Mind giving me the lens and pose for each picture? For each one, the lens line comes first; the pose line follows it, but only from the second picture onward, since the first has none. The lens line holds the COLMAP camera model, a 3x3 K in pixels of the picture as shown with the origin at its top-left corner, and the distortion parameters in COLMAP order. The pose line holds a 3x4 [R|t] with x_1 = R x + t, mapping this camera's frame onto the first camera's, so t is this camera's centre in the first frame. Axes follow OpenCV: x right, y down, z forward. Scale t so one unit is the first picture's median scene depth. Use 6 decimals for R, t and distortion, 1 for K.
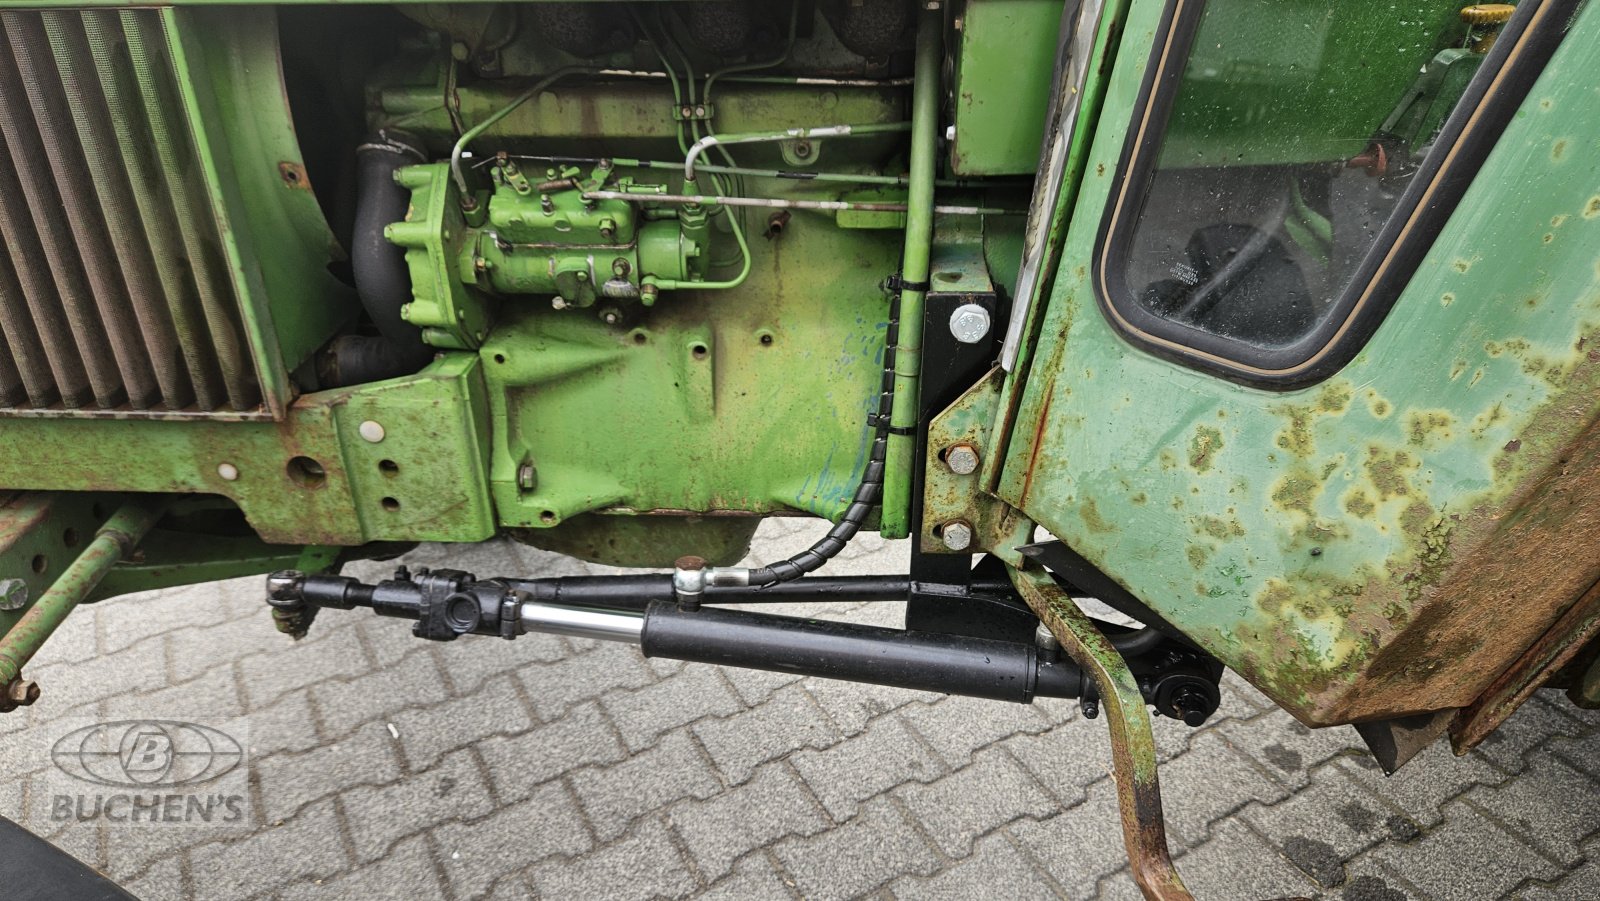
lens RADIAL K [[1078.1, 0, 775.5], [0, 1078.1, 471.6], [0, 0, 1]] dist [0.079293, -0.078462]
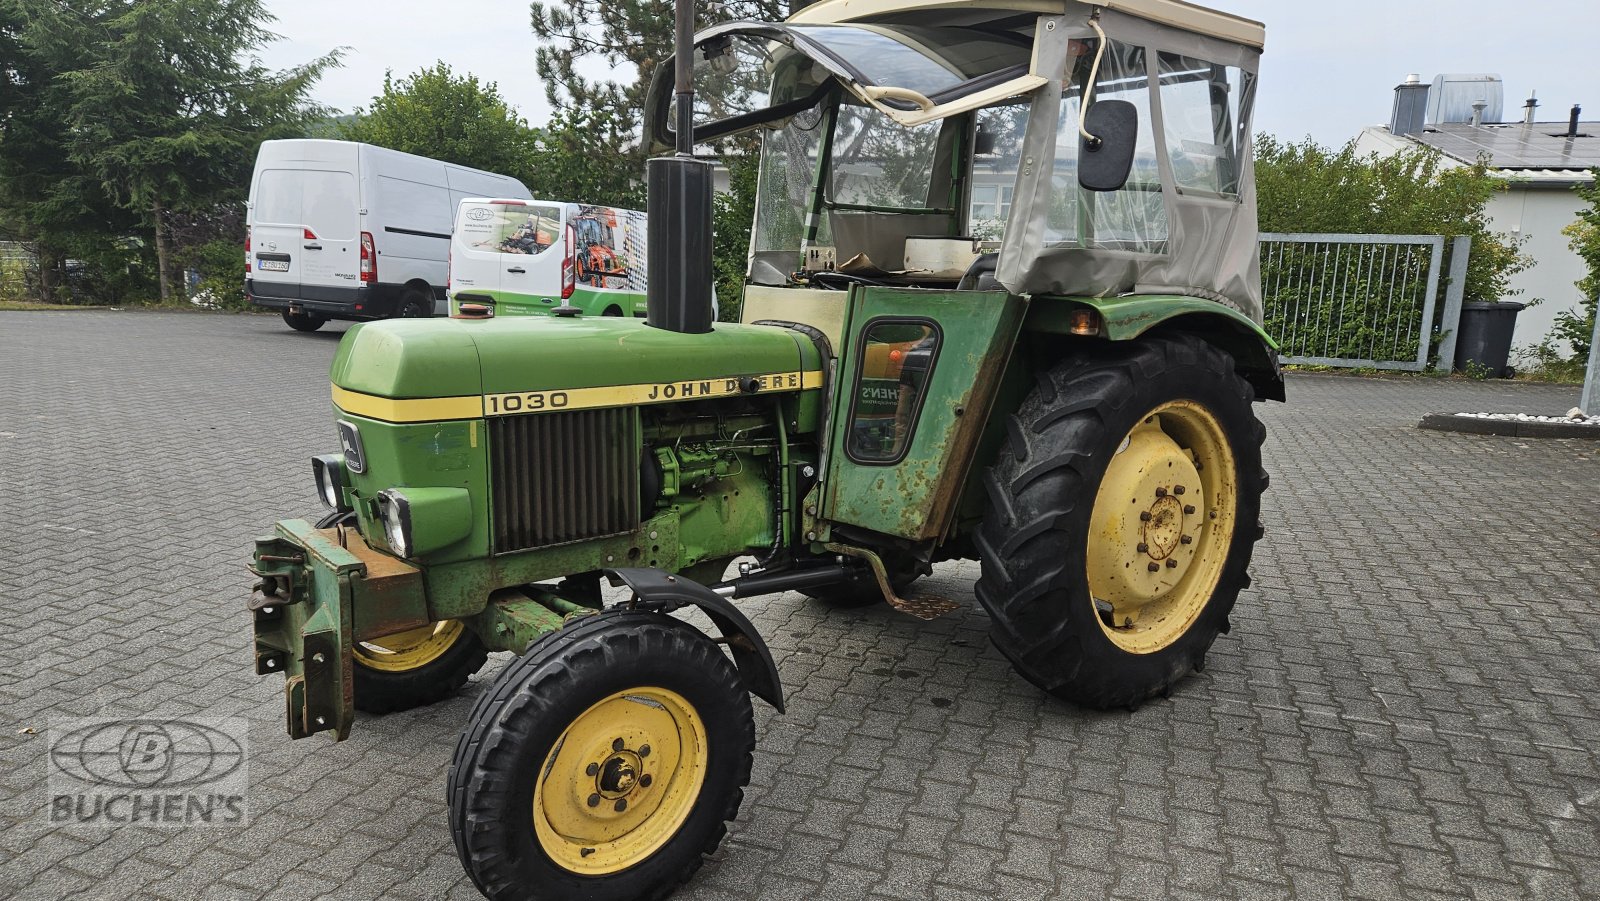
lens RADIAL K [[1069.4, 0, 781.7], [0, 1069.4, 456.3], [0, 0, 1]] dist [0.094057, -0.092999]
pose [[0.742661, -0.097909, 0.662472, -2.110230], [0.313030, 0.925280, -0.214170, 0.520091], [-0.592003, 0.366429, 0.717818, -1.441146]]
